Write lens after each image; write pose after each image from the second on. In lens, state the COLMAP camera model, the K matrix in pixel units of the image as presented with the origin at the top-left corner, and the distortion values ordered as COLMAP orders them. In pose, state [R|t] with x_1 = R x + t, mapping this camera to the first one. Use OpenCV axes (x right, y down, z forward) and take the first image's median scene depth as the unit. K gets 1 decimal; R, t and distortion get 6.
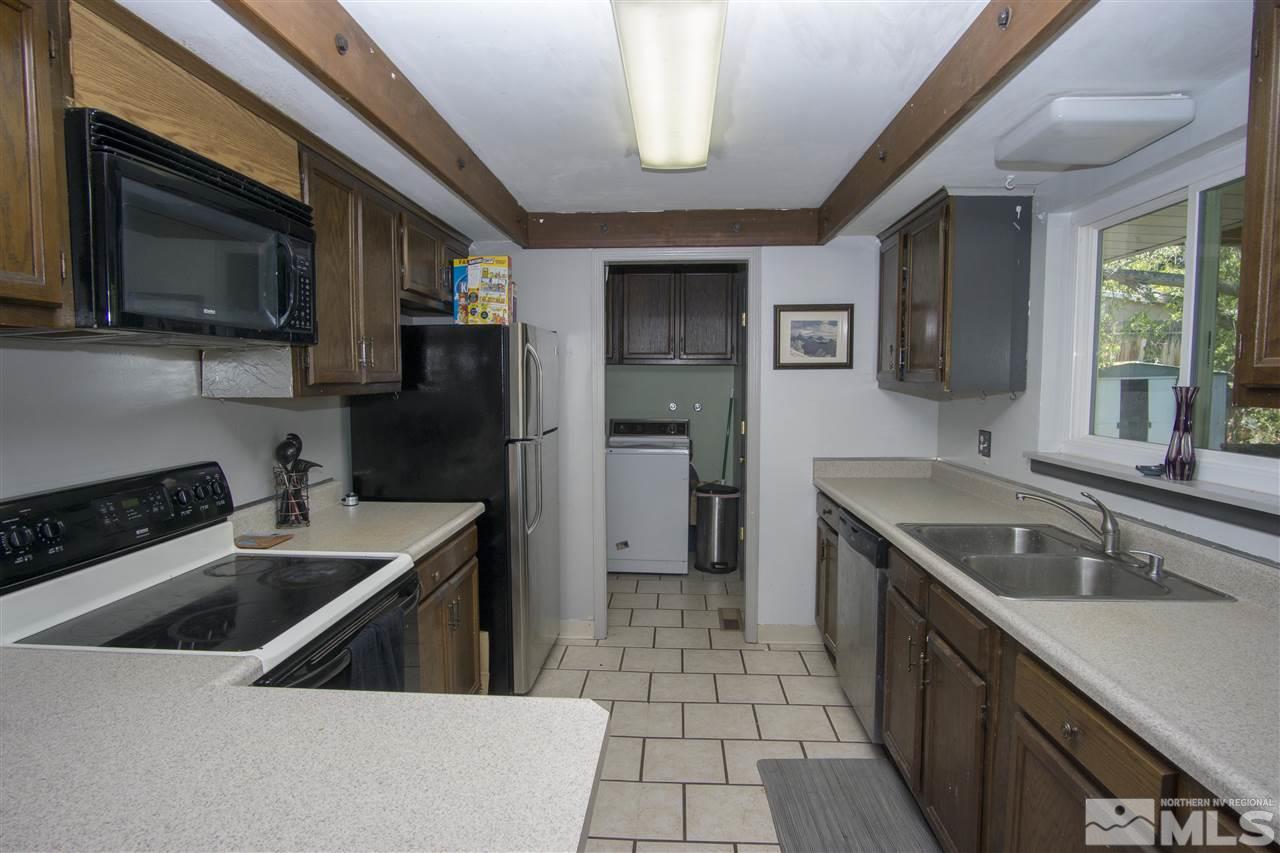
lens RADIAL K [[682.3, 0, 636.9], [0, 682.3, 427.3], [0, 0, 1]] dist [-0.025593, 0.002863]
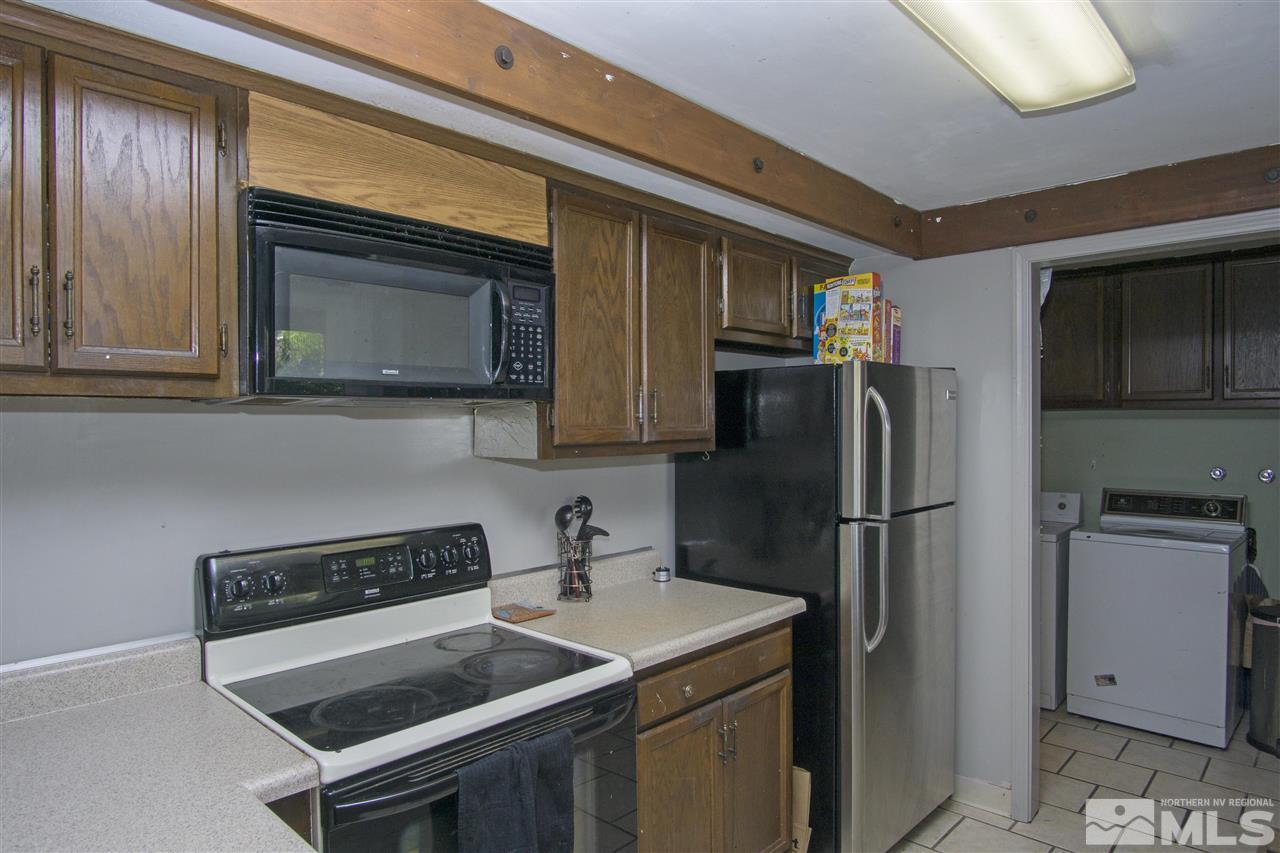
lens RADIAL K [[772.1, 0, 642.2], [0, 772.1, 430.9], [0, 0, 1]] dist [-0.028540, 0.003207]
pose [[0.769442, 0.002910, -0.638711, 0.211137], [-0.042058, 0.998050, -0.046119, -0.033333], [0.637331, 0.062349, 0.768064, 0.249300]]
